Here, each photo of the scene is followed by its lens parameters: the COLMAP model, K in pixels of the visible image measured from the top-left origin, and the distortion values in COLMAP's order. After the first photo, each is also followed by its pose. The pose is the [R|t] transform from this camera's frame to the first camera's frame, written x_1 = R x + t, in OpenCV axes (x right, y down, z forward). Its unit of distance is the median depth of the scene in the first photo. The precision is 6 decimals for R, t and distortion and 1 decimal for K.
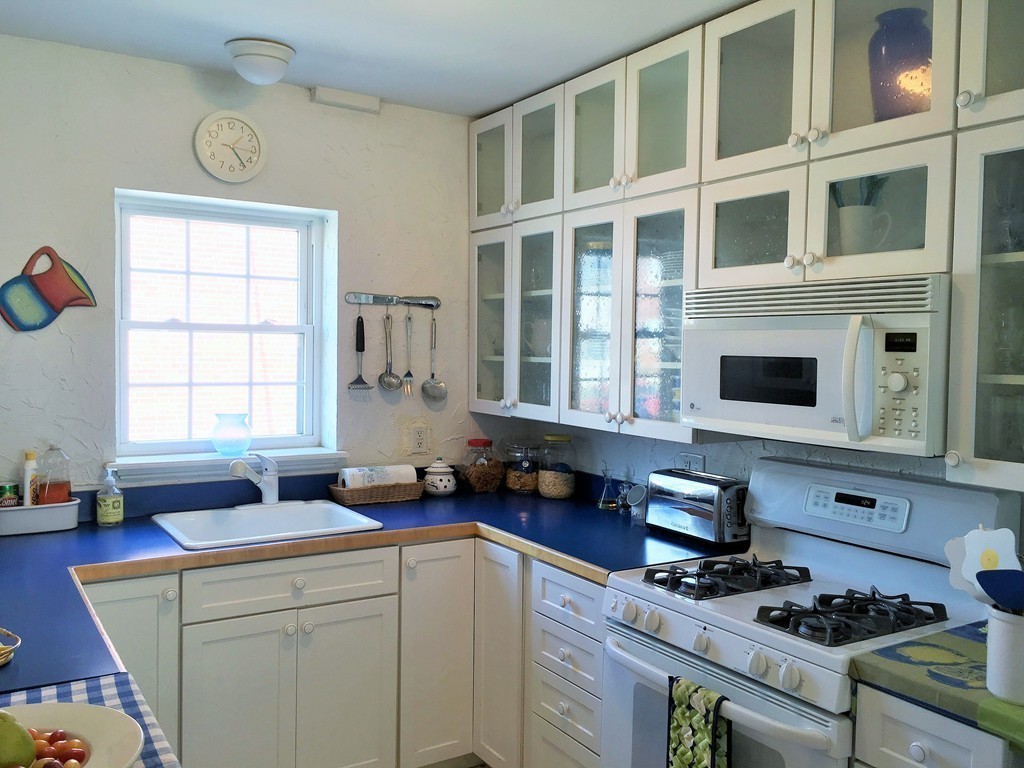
lens RADIAL K [[872.9, 0, 512.0], [0, 872.9, 384.0], [0, 0, 1]] dist [0.086783, -0.120446]
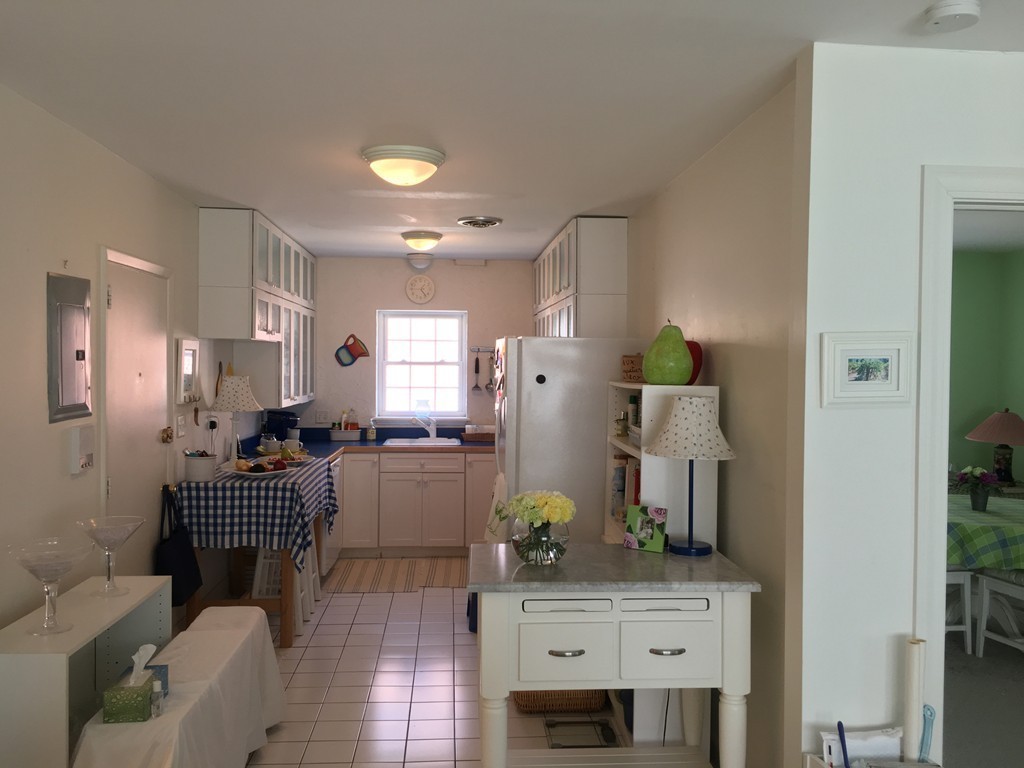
lens RADIAL K [[903.5, 0, 512.0], [0, 903.5, 384.0], [0, 0, 1]] dist [0.075403, -0.096373]
pose [[0.879330, 0.003566, -0.476199, 1.181991], [-0.015739, 0.999643, -0.021577, 0.044851], [0.475953, 0.026468, 0.879073, -1.148799]]
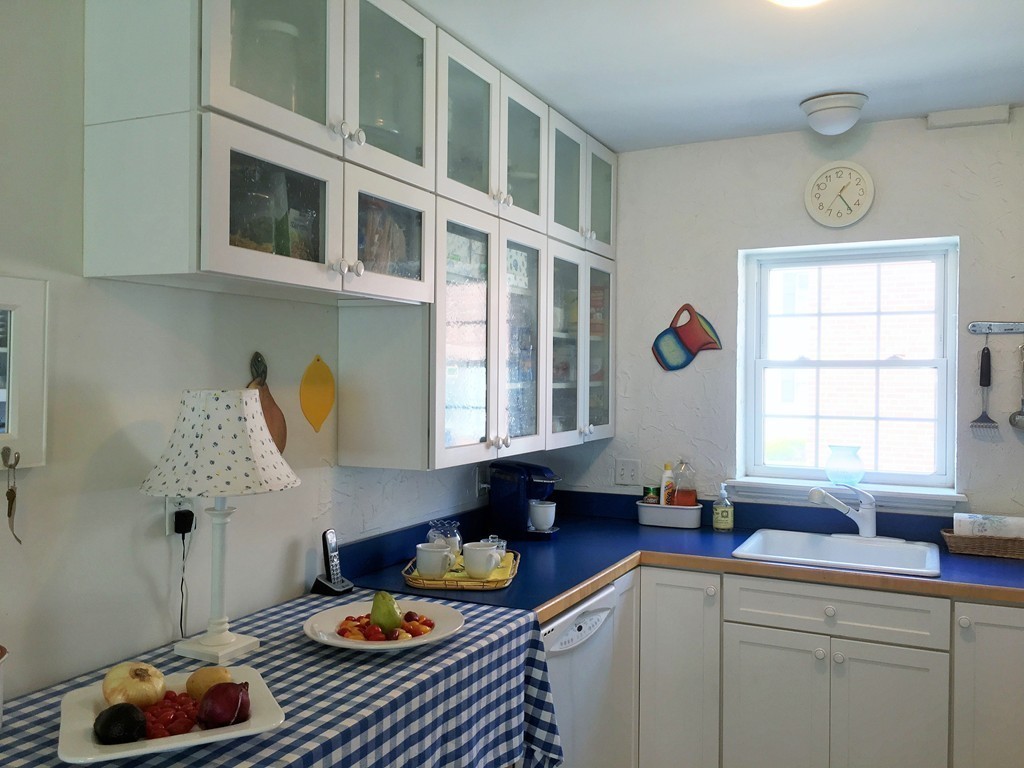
lens RADIAL K [[872.9, 0, 512.0], [0, 872.9, 384.0], [0, 0, 1]] dist [0.086783, -0.120446]
pose [[0.529777, -0.002962, -0.848132, 0.409241], [-0.034105, 0.999111, -0.024792, -0.000051], [0.847451, 0.042060, 0.529205, 0.121639]]
